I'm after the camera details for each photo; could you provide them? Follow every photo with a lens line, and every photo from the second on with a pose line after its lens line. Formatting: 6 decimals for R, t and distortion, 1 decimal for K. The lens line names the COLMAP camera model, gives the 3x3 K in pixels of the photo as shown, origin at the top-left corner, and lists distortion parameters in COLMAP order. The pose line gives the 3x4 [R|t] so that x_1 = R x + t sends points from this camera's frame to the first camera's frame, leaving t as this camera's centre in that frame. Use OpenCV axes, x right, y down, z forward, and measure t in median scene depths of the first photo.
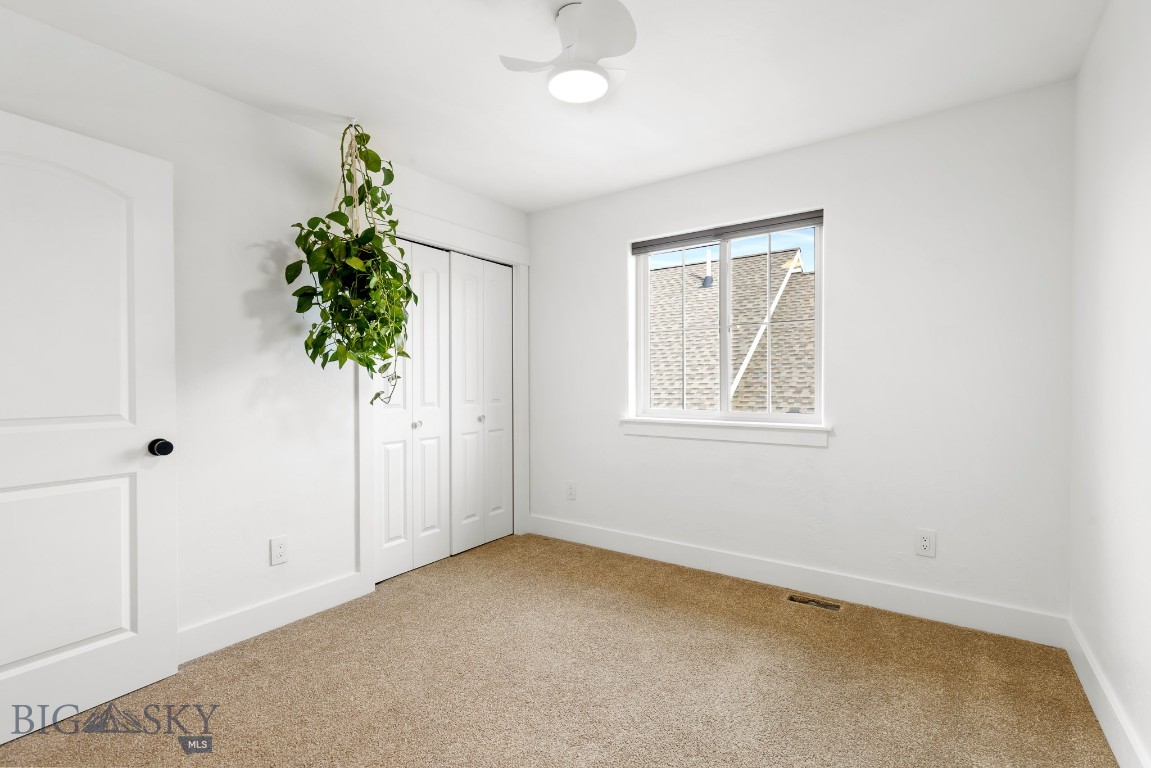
lens RADIAL K [[516.7, 0, 576.1], [0, 516.7, 379.6], [0, 0, 1]] dist [0.004045, -0.000263]
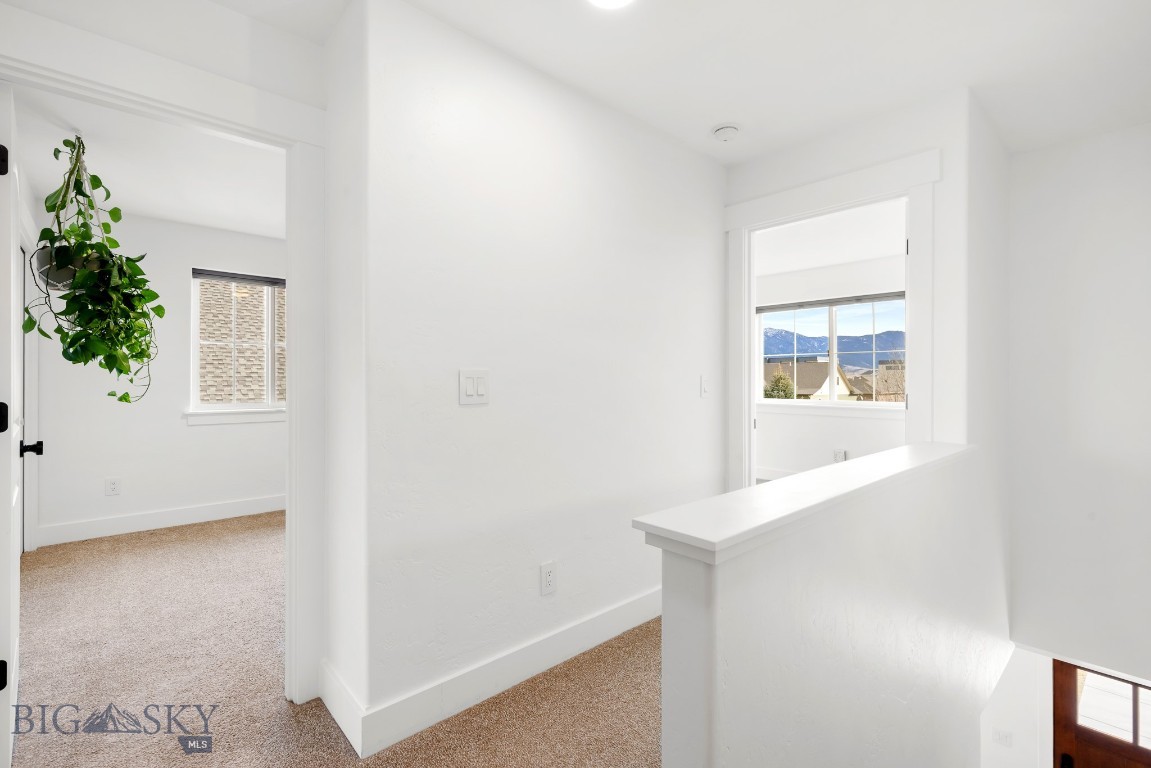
lens RADIAL K [[516.7, 0, 576.1], [0, 516.7, 379.6], [0, 0, 1]] dist [0.004045, -0.000263]
pose [[0.214447, 0.000897, 0.976735, -1.130773], [-0.006189, 0.999981, 0.000441, -0.010577], [-0.976716, -0.006139, 0.214449, -0.193379]]
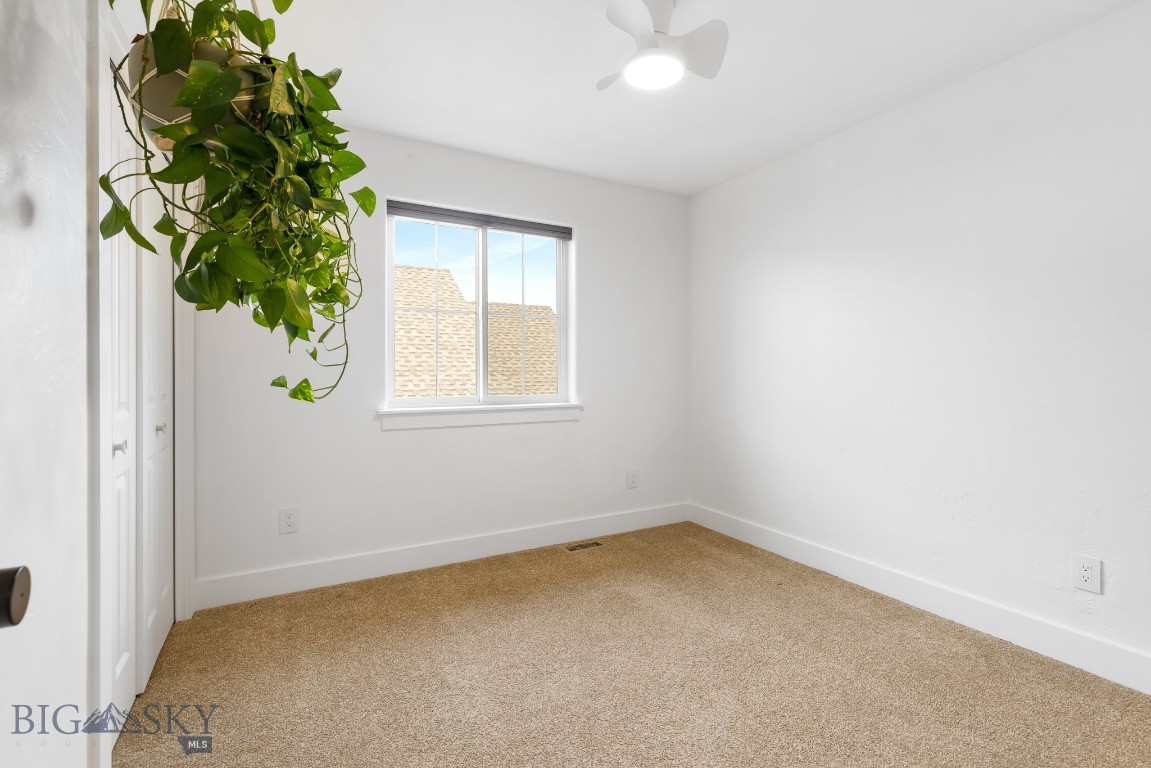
lens RADIAL K [[516.7, 0, 576.1], [0, 516.7, 379.6], [0, 0, 1]] dist [0.004045, -0.000263]
pose [[0.433706, -0.010439, 0.900994, -0.637988], [-0.008728, 0.999837, 0.015785, 0.011376], [-0.901012, -0.014710, 0.433545, 0.467871]]
